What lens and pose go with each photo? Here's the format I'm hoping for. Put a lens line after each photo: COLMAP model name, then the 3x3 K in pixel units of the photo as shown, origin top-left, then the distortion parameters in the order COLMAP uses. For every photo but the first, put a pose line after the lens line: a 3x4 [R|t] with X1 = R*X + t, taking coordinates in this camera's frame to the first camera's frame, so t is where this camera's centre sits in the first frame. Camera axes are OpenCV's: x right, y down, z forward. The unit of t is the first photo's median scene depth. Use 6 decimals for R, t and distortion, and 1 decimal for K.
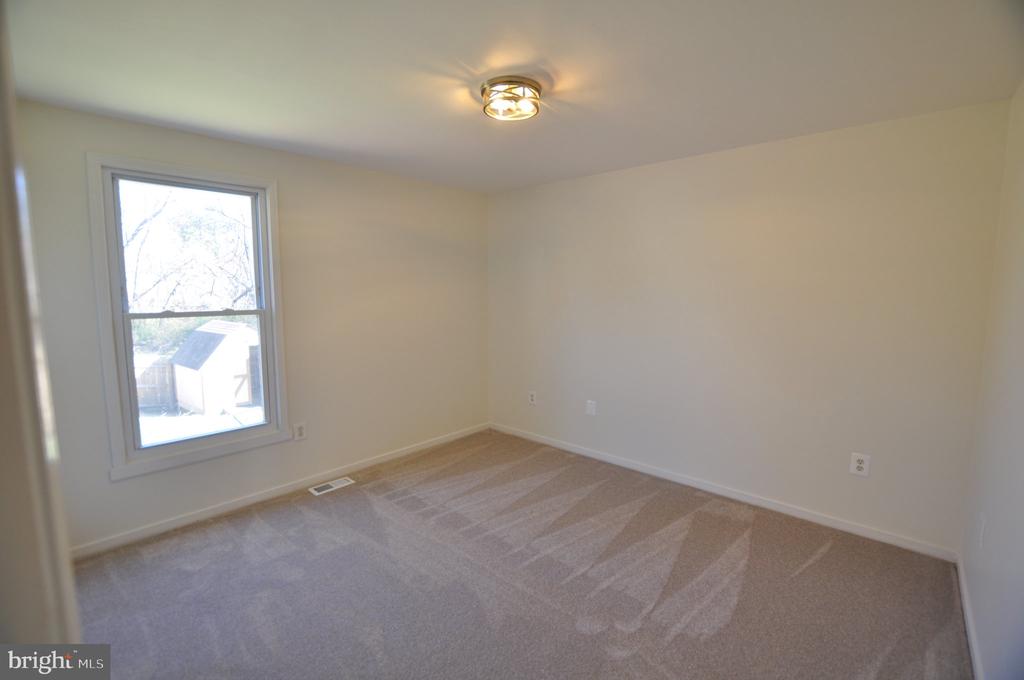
lens RADIAL K [[449.9, 0, 511.8], [0, 449.9, 338.3], [0, 0, 1]] dist [-0.028658, 0.003476]
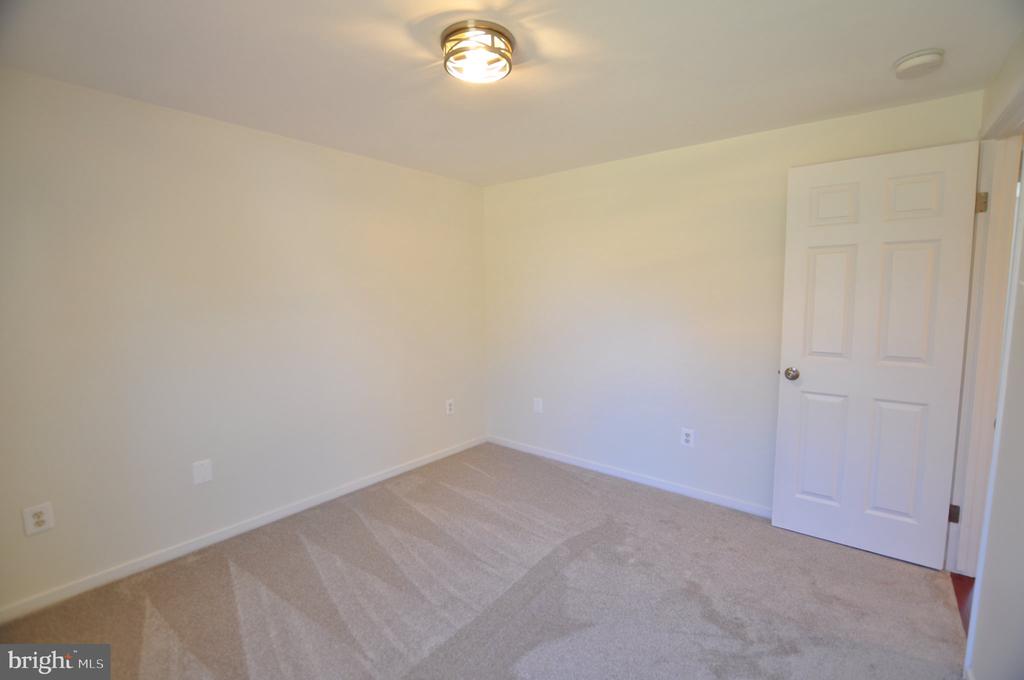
lens RADIAL K [[449.9, 0, 514.2], [0, 449.9, 337.8], [0, 0, 1]] dist [-0.028658, 0.003476]
pose [[-0.056007, -0.104498, 0.992947, -0.897403], [0.112118, 0.987559, 0.110255, -0.109161], [-0.992115, 0.117502, -0.043594, 1.066615]]
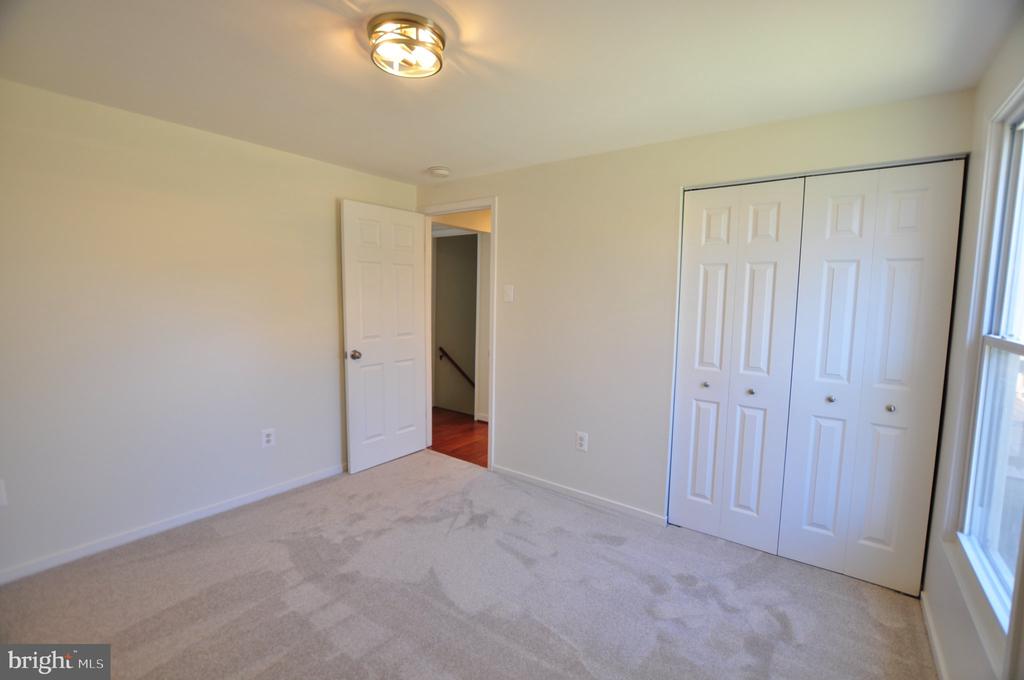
lens RADIAL K [[449.9, 0, 513.6], [0, 449.9, 338.2], [0, 0, 1]] dist [-0.028658, 0.003476]
pose [[-0.994721, -0.012177, -0.101893, -0.119879], [-0.032539, 0.979123, 0.200648, -0.204263], [0.097323, 0.202904, -0.974350, 1.949628]]
